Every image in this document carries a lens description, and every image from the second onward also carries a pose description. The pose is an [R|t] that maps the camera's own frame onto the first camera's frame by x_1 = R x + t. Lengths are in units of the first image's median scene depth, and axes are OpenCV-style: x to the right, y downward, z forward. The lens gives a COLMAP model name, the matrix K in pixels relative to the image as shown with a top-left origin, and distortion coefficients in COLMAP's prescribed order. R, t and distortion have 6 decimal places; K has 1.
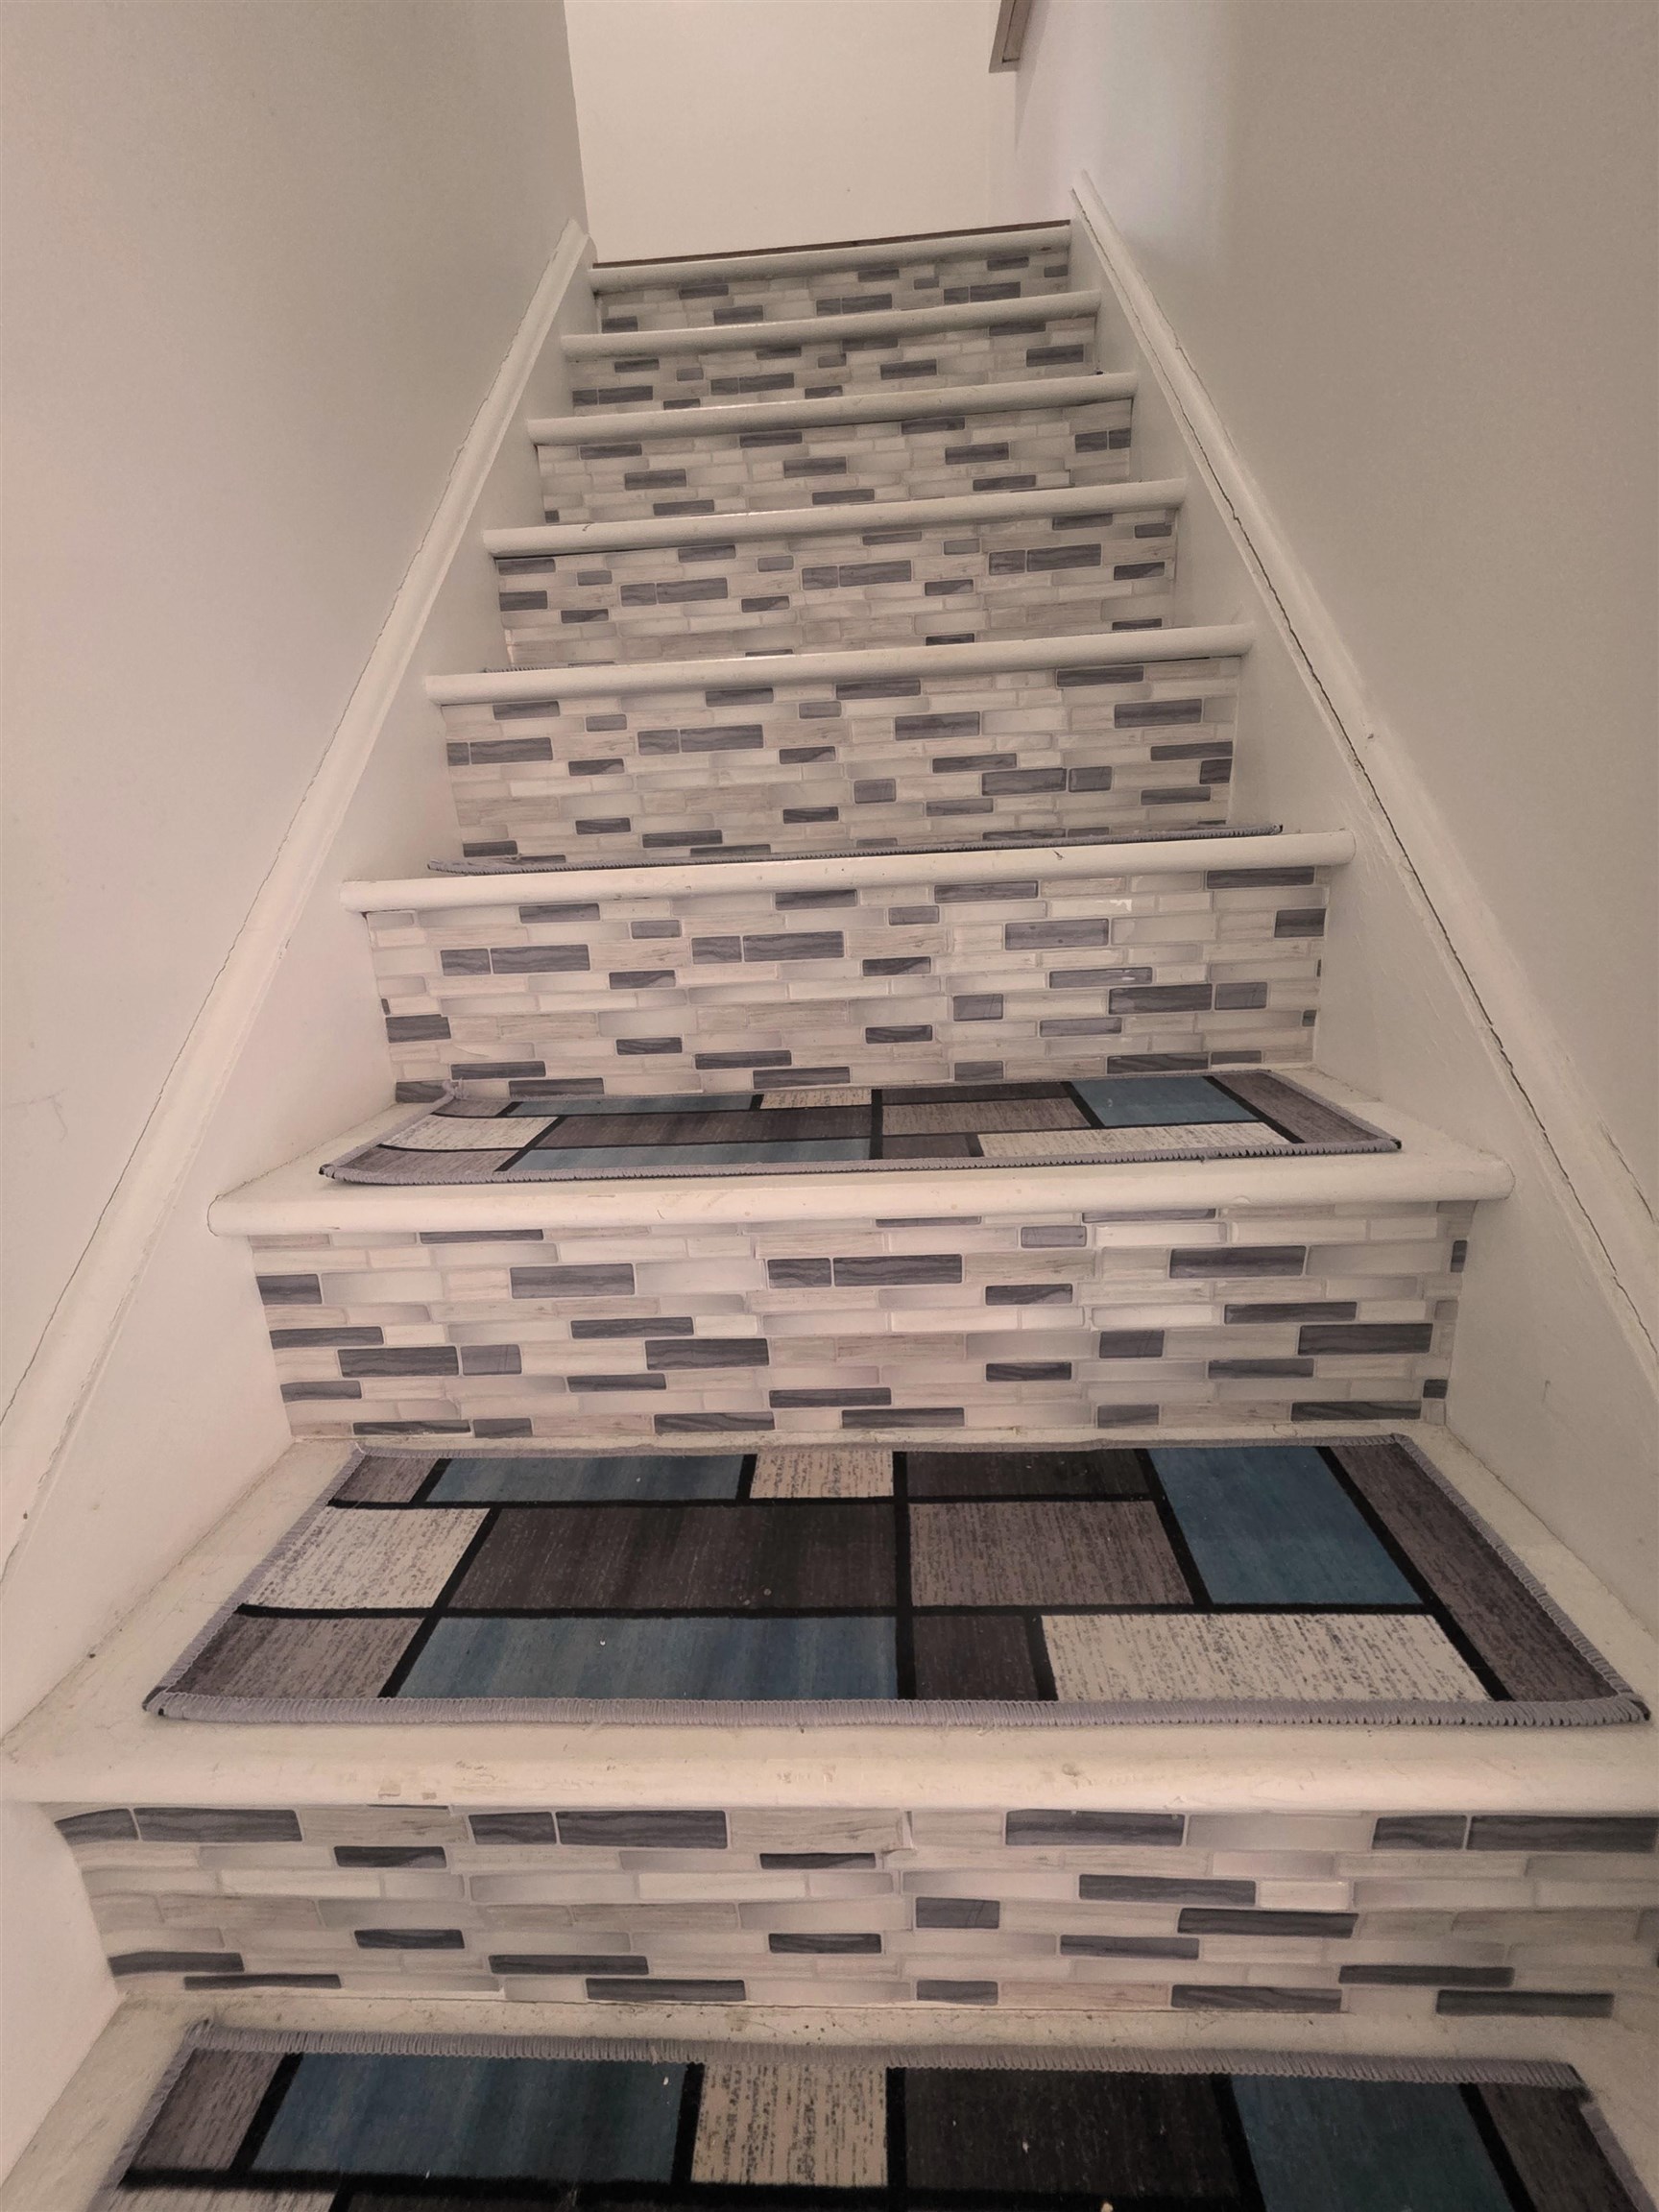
lens RADIAL K [[883.5, 0, 829.5], [0, 883.5, 1106.0], [0, 0, 1]] dist [0.001265, -0.000368]
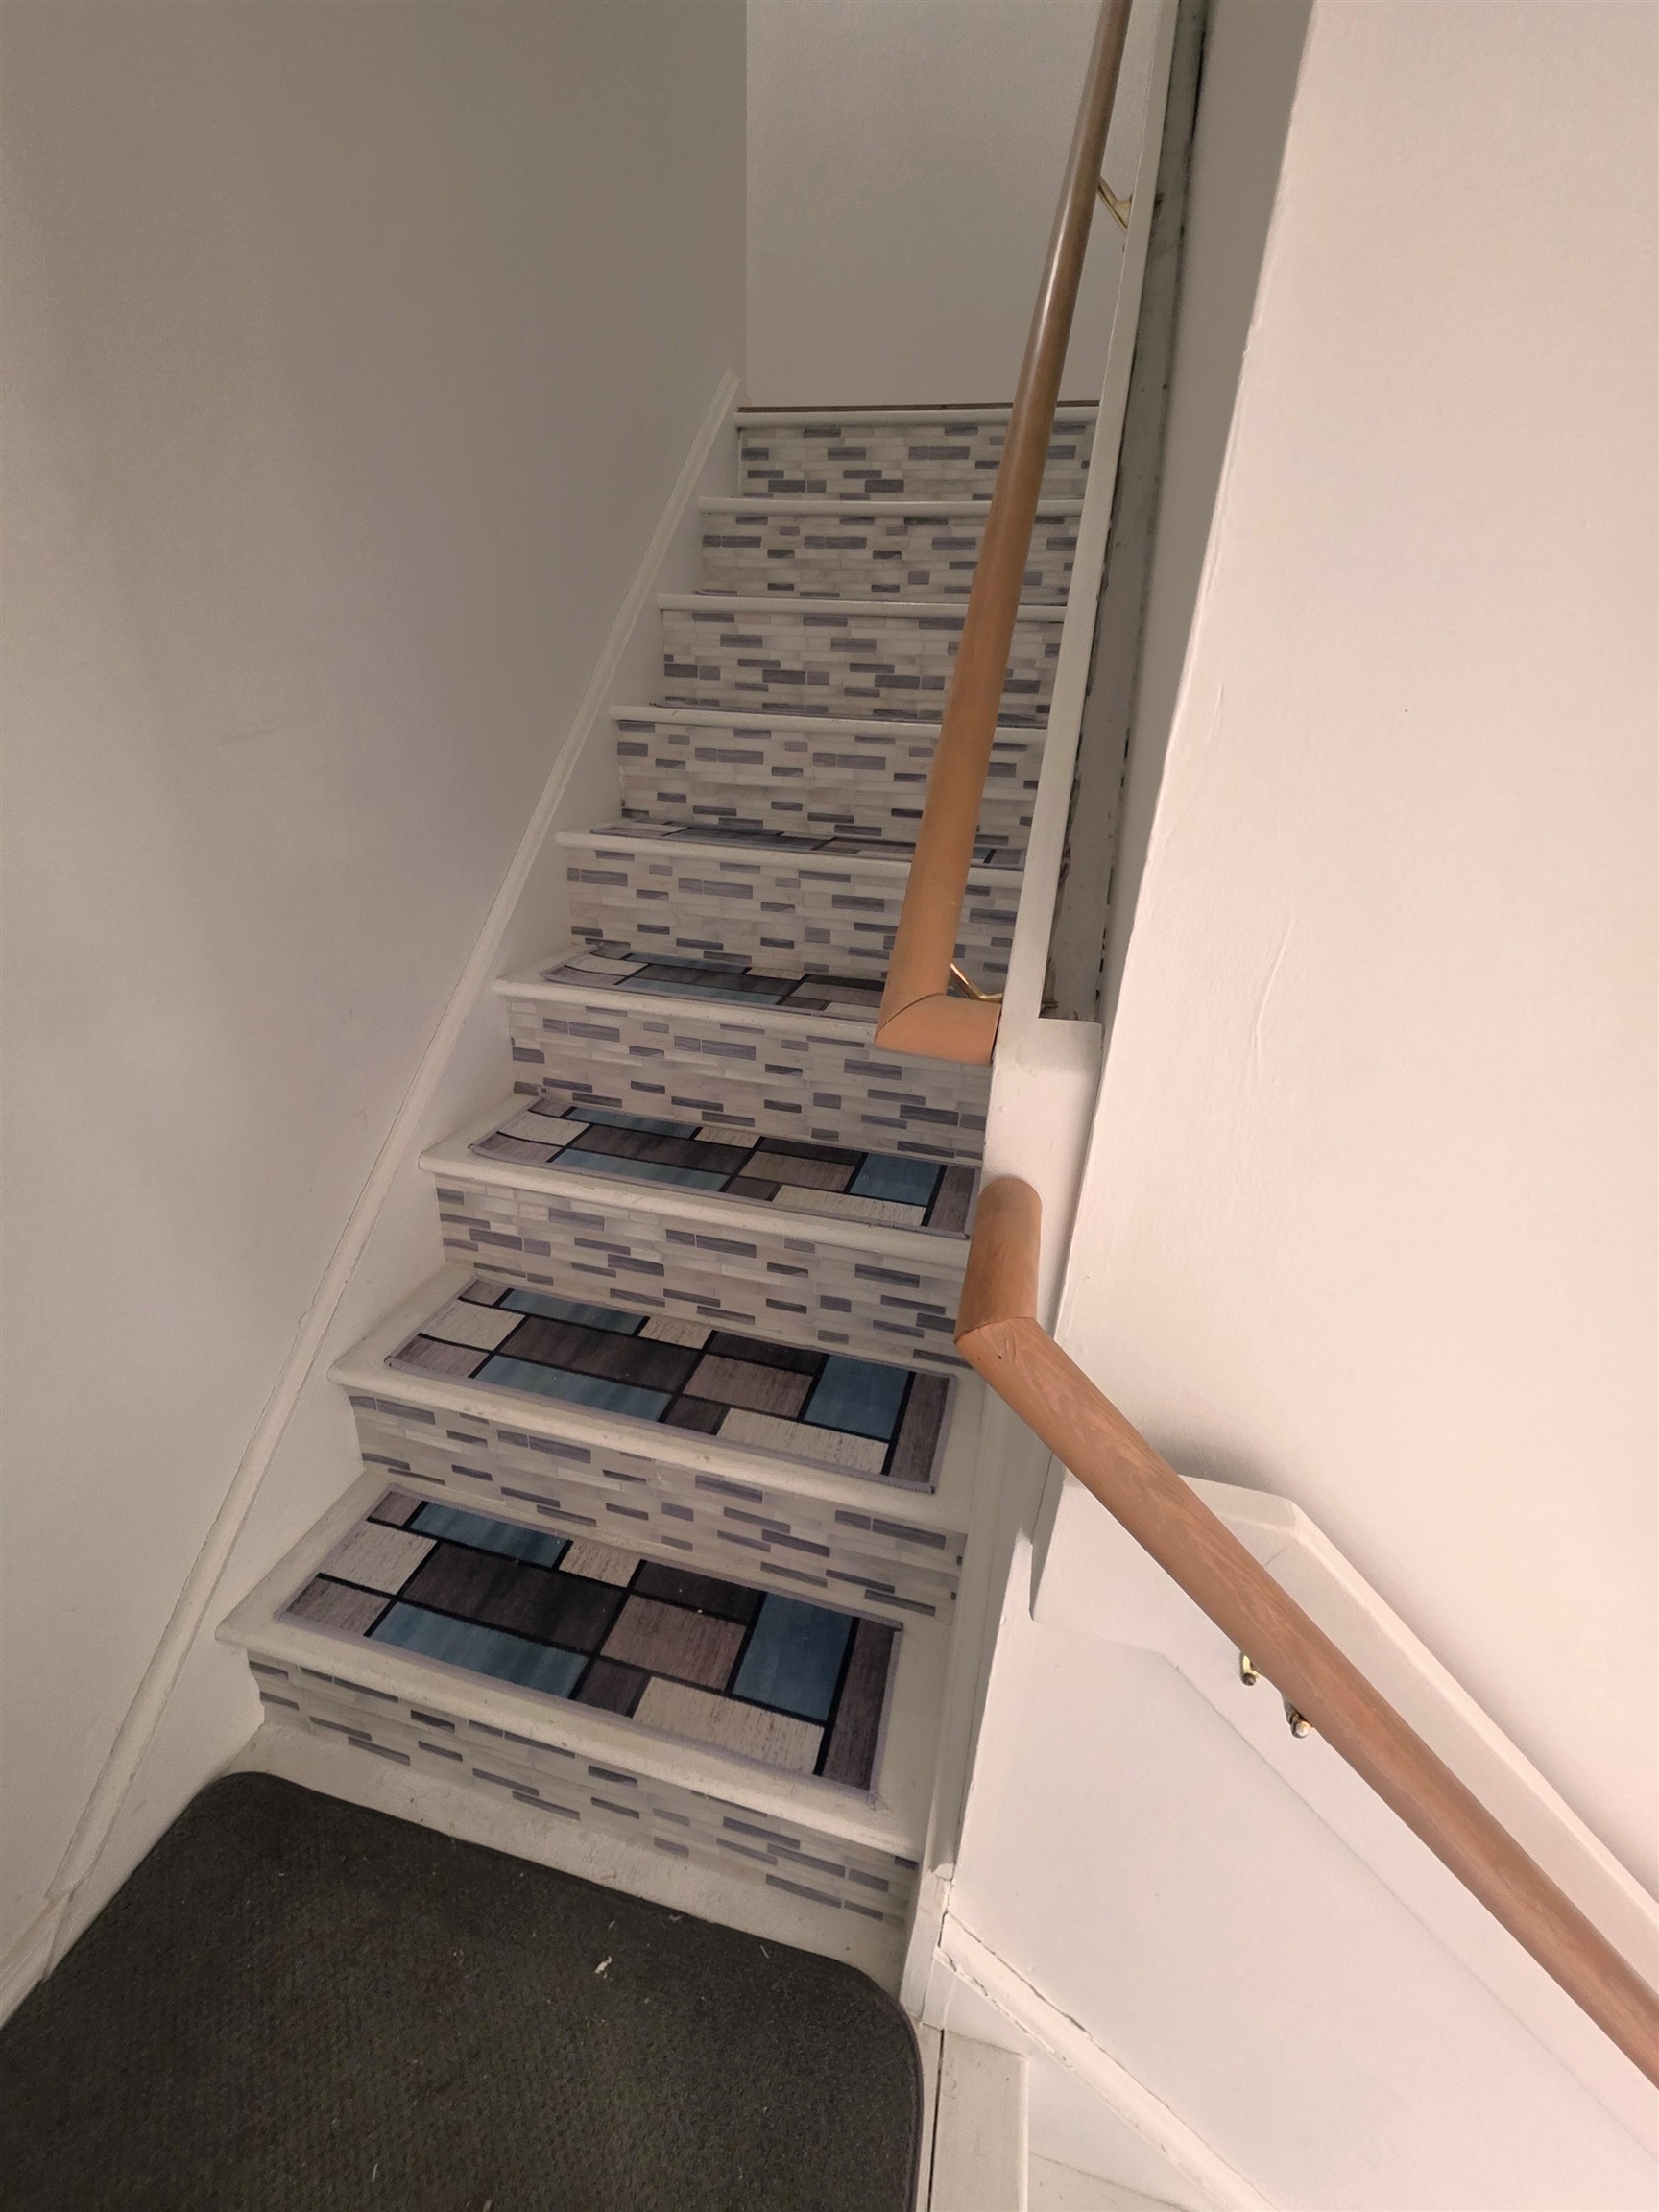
lens RADIAL K [[883.5, 0, 829.5], [0, 883.5, 1106.0], [0, 0, 1]] dist [0.001265, -0.000368]
pose [[0.974828, 0.171995, -0.141873, 0.529343], [-0.149671, 0.976454, 0.155357, -0.467123], [0.165253, -0.130212, 0.977618, -0.877825]]
